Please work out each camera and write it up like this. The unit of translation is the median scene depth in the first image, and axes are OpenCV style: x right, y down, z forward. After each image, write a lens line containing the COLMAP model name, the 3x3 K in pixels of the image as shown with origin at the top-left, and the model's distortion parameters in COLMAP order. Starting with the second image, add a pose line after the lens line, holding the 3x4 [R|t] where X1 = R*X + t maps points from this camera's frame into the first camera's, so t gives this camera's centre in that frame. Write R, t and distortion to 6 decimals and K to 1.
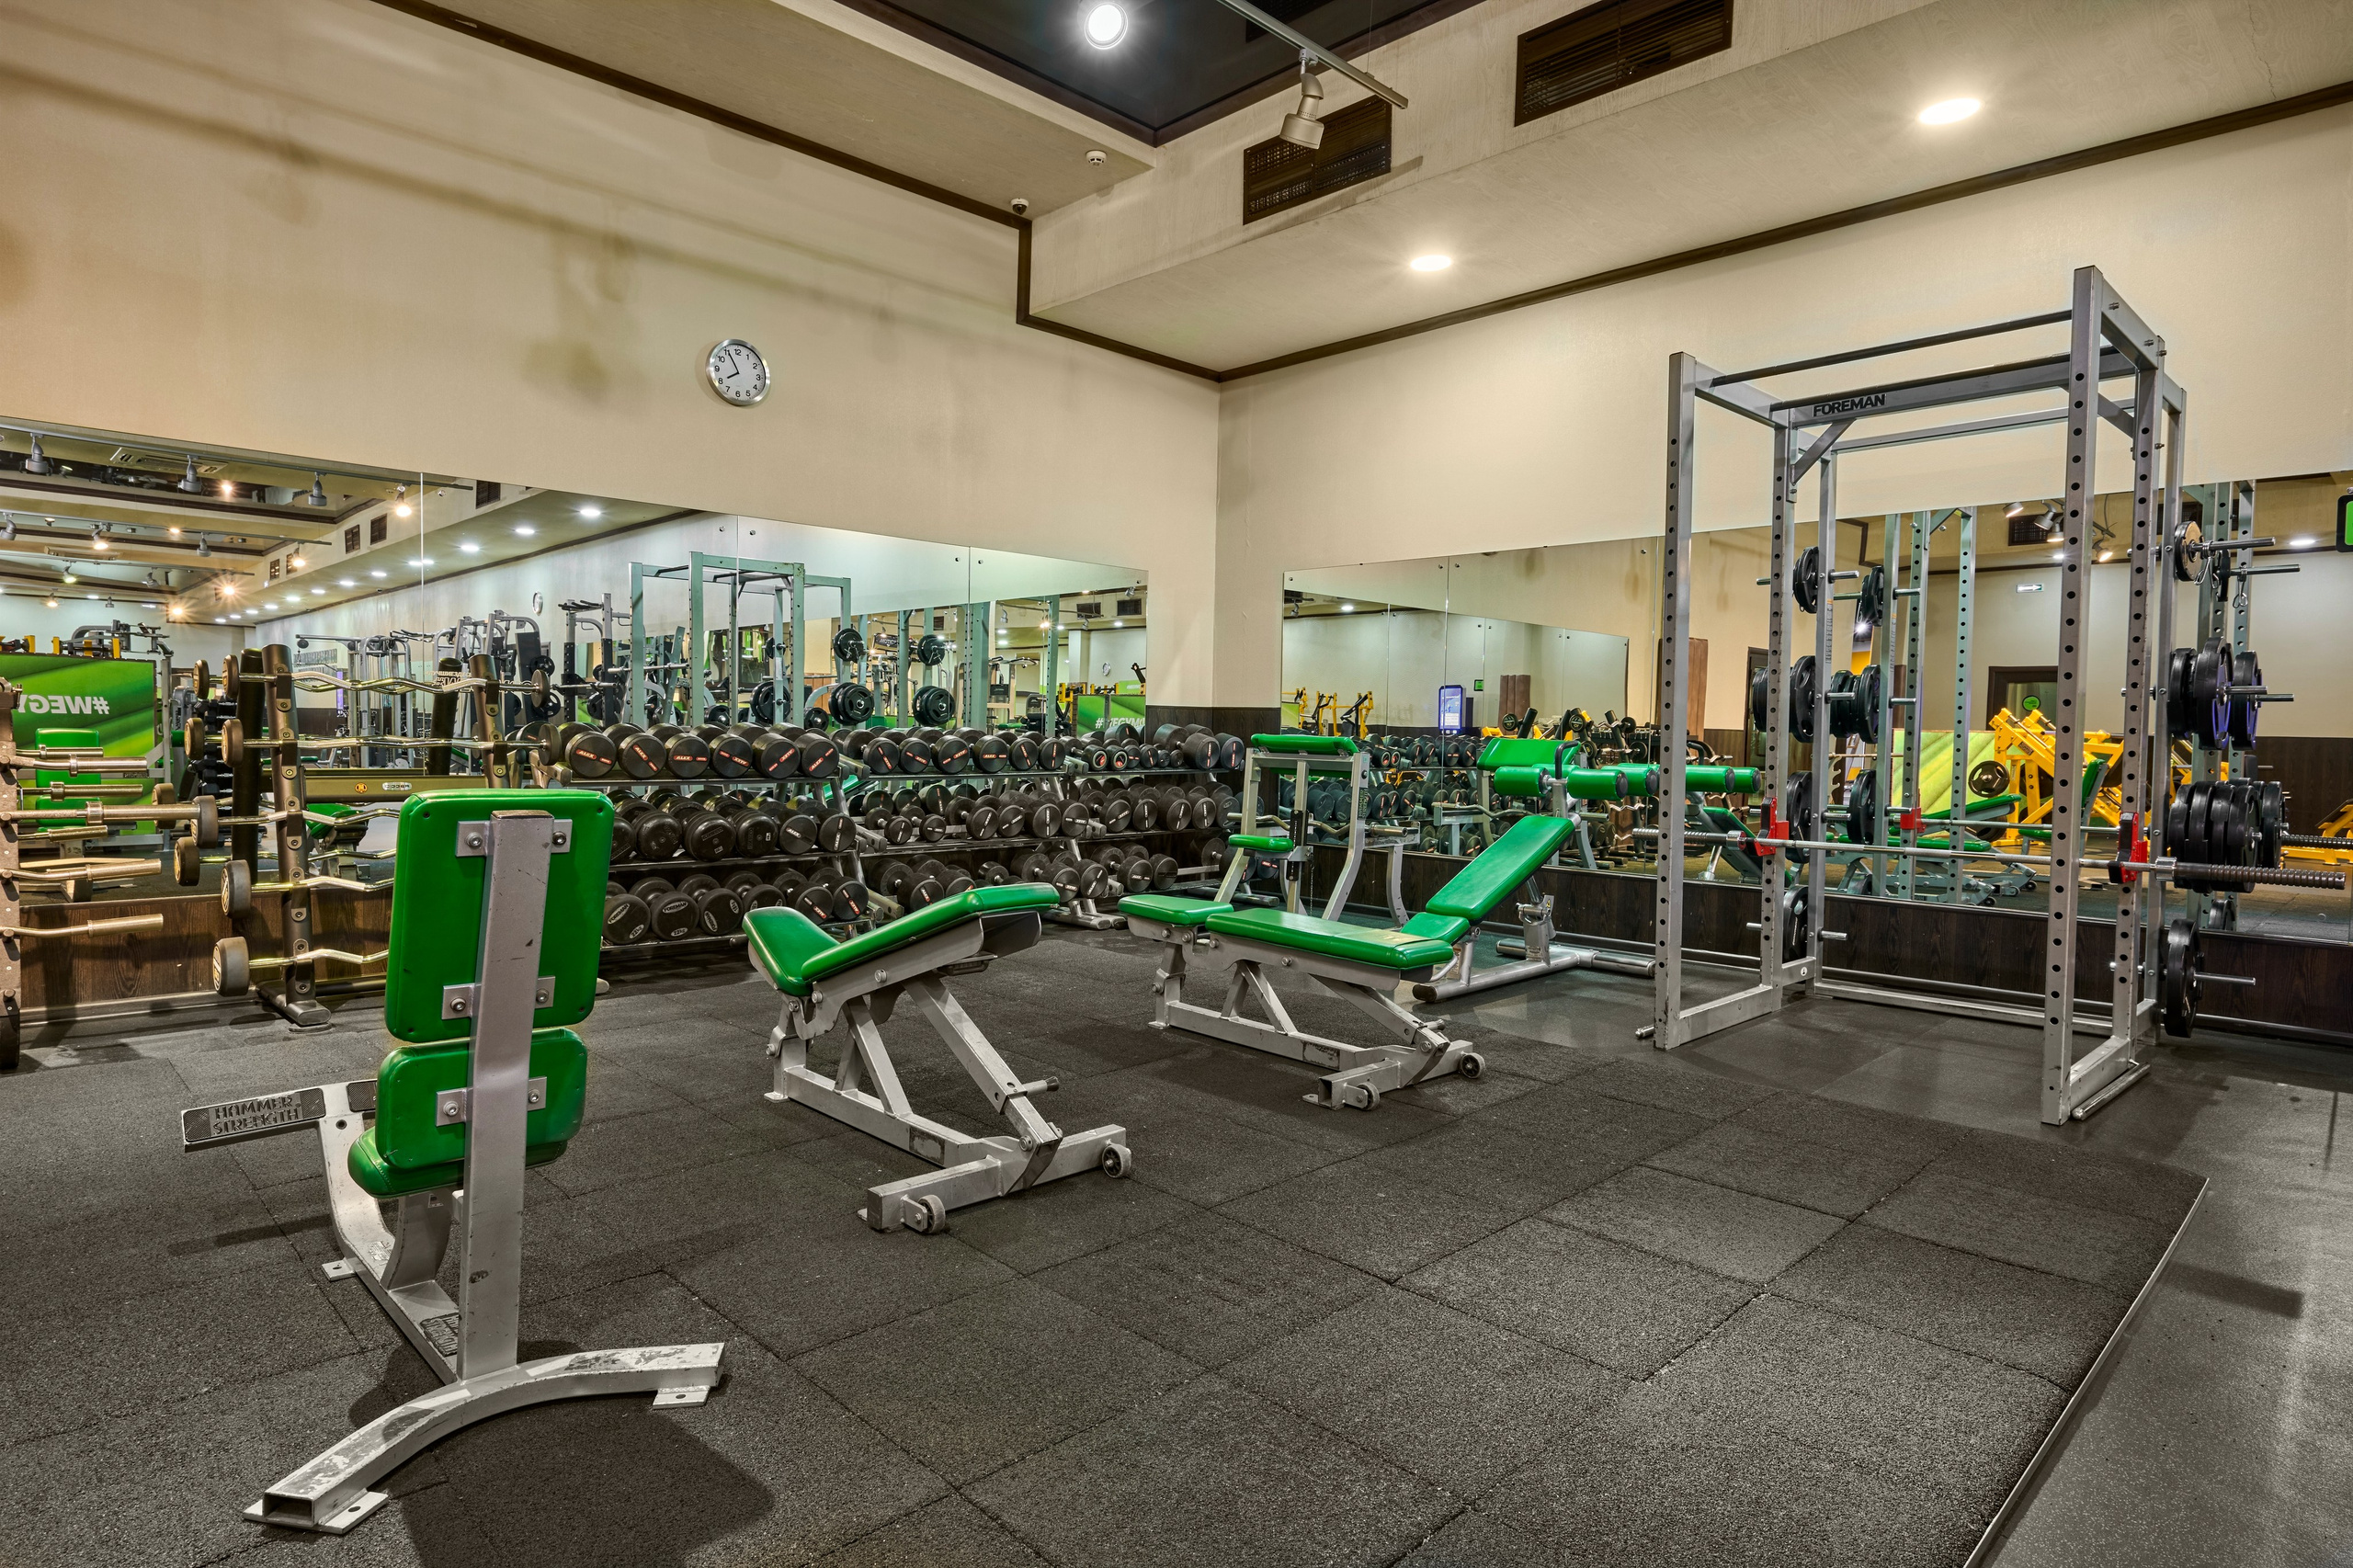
lens RADIAL K [[1319.6, 0, 1176.5], [0, 1319.6, 784.0], [0, 0, 1]] dist [0.001250, 0.000535]
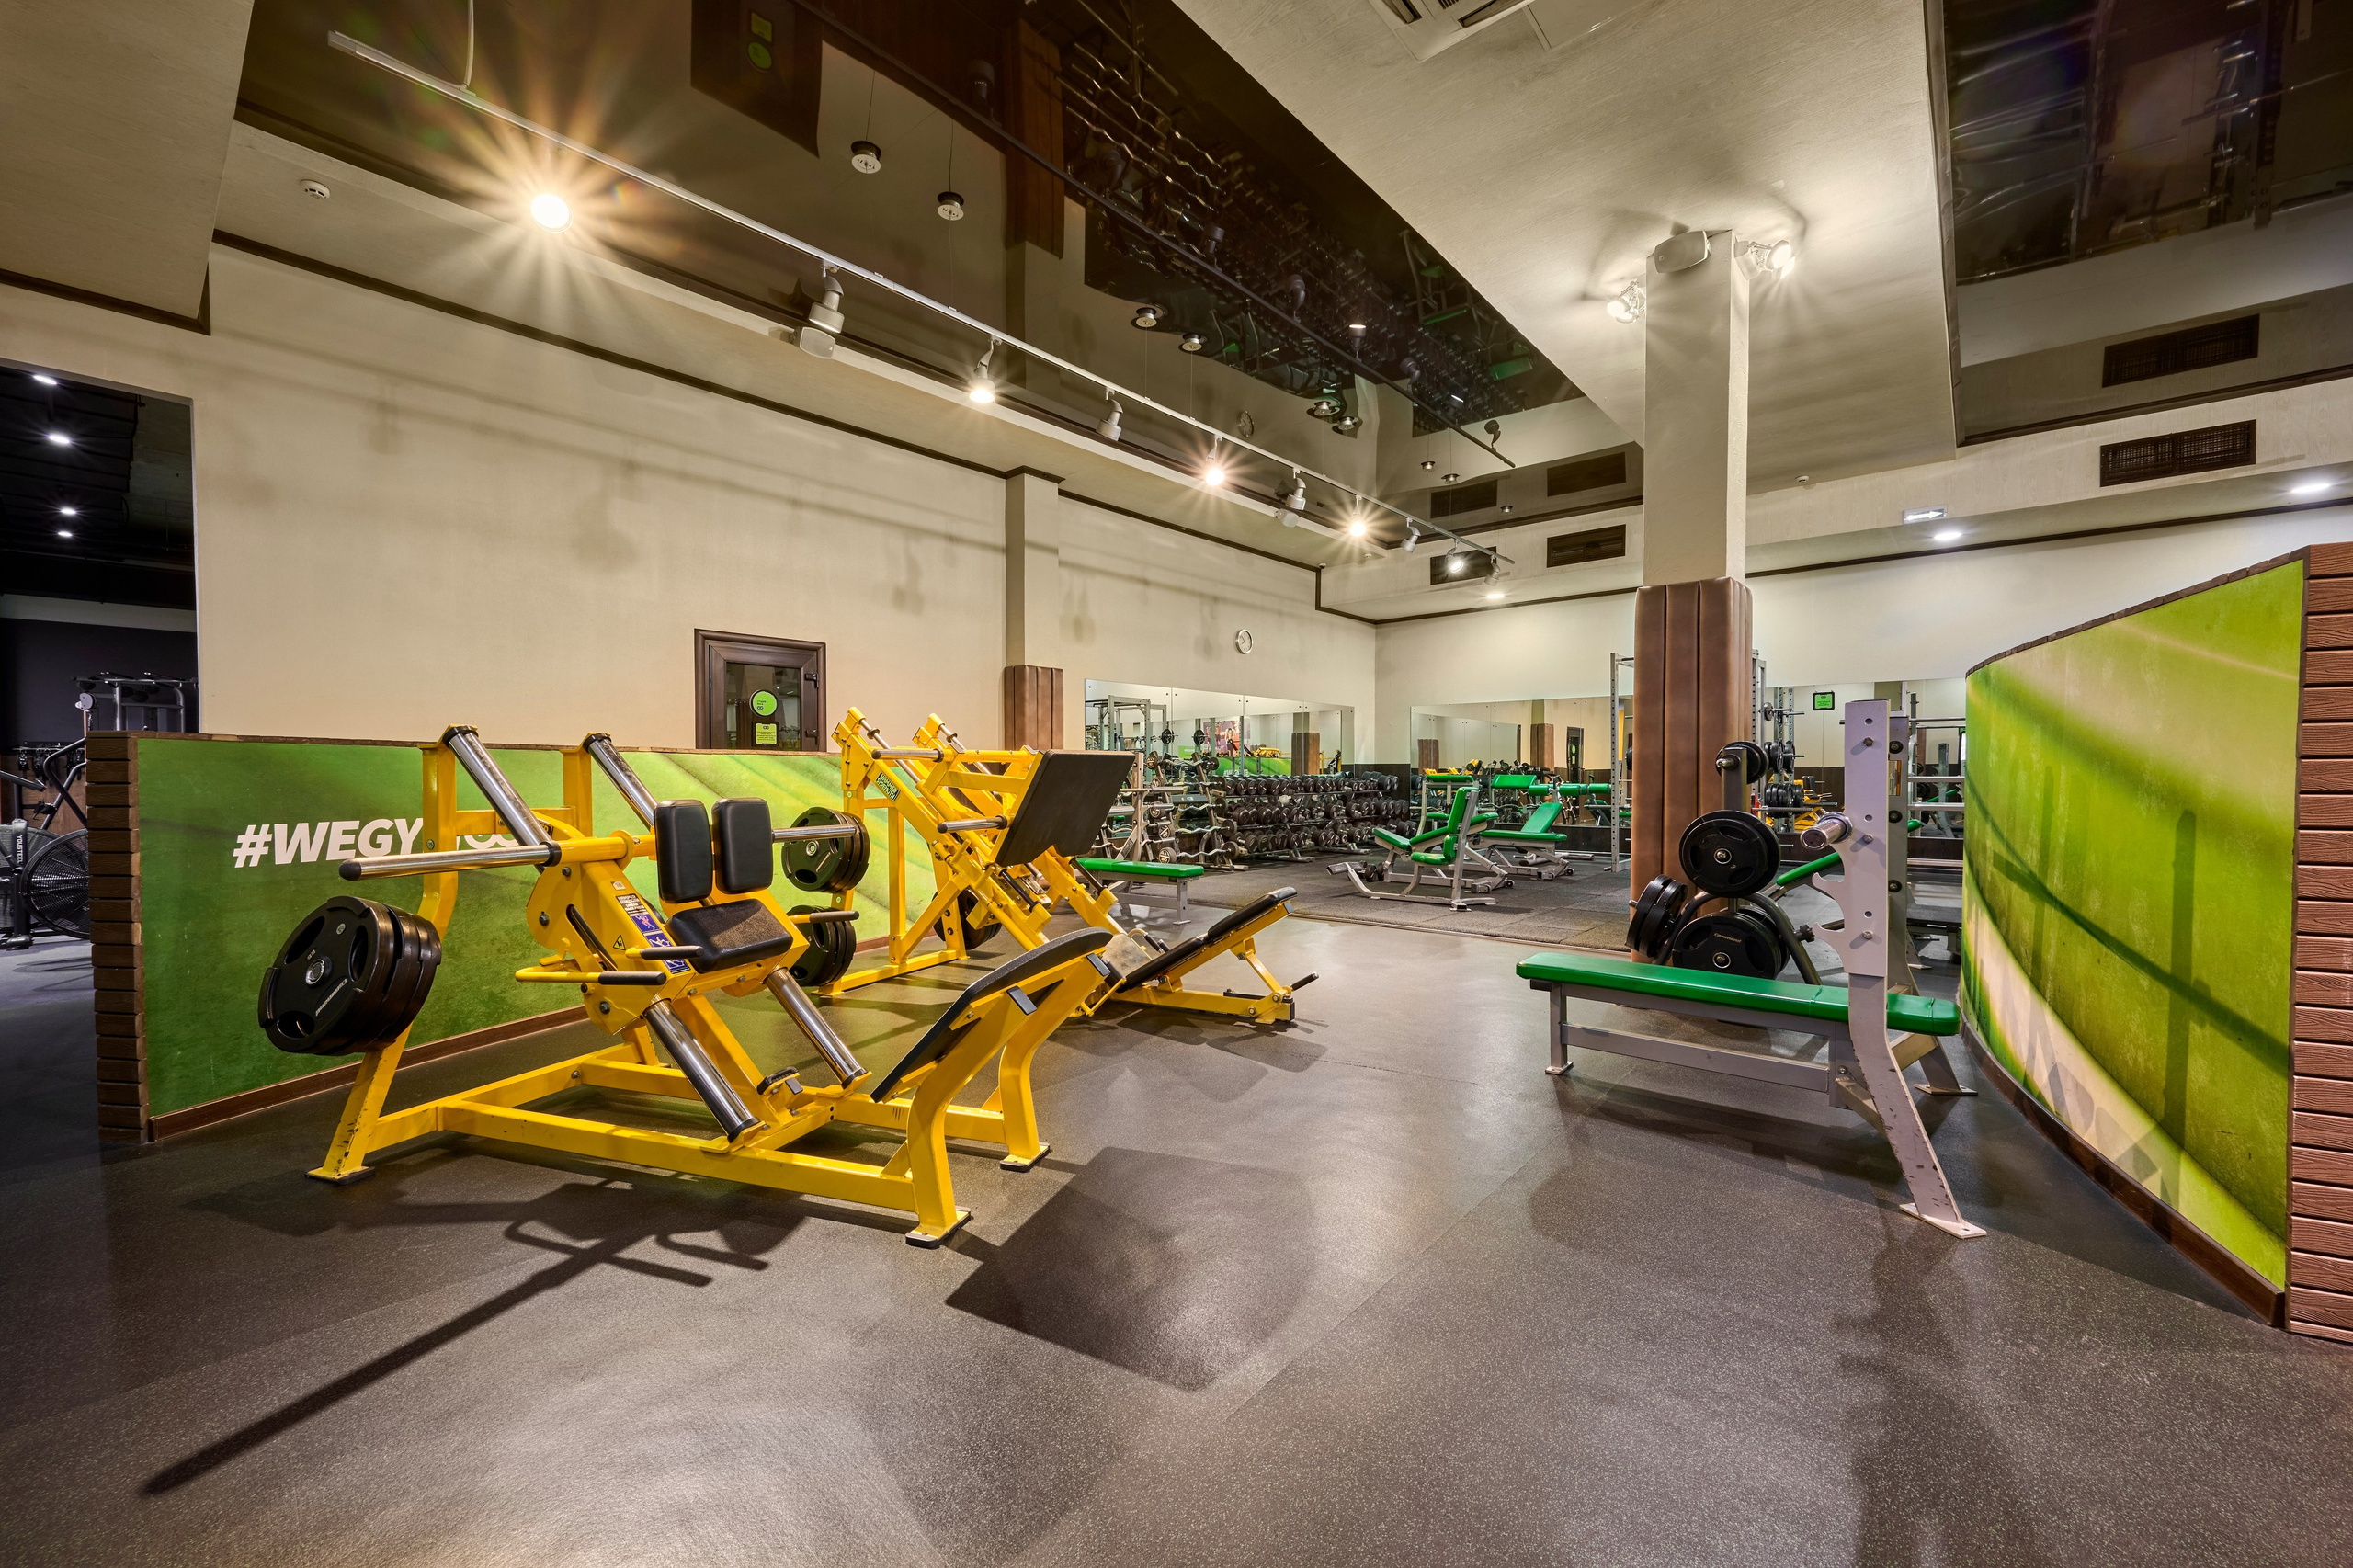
lens RADIAL K [[935.9, 0, 1176.5], [0, 935.9, 784.0], [0, 0, 1]] dist [0.002587, 0.000194]
pose [[0.996334, -0.022227, 0.082606, -0.559828], [0.024528, 0.999336, -0.026941, 0.016396], [-0.081952, 0.028868, 0.996218, -0.745931]]
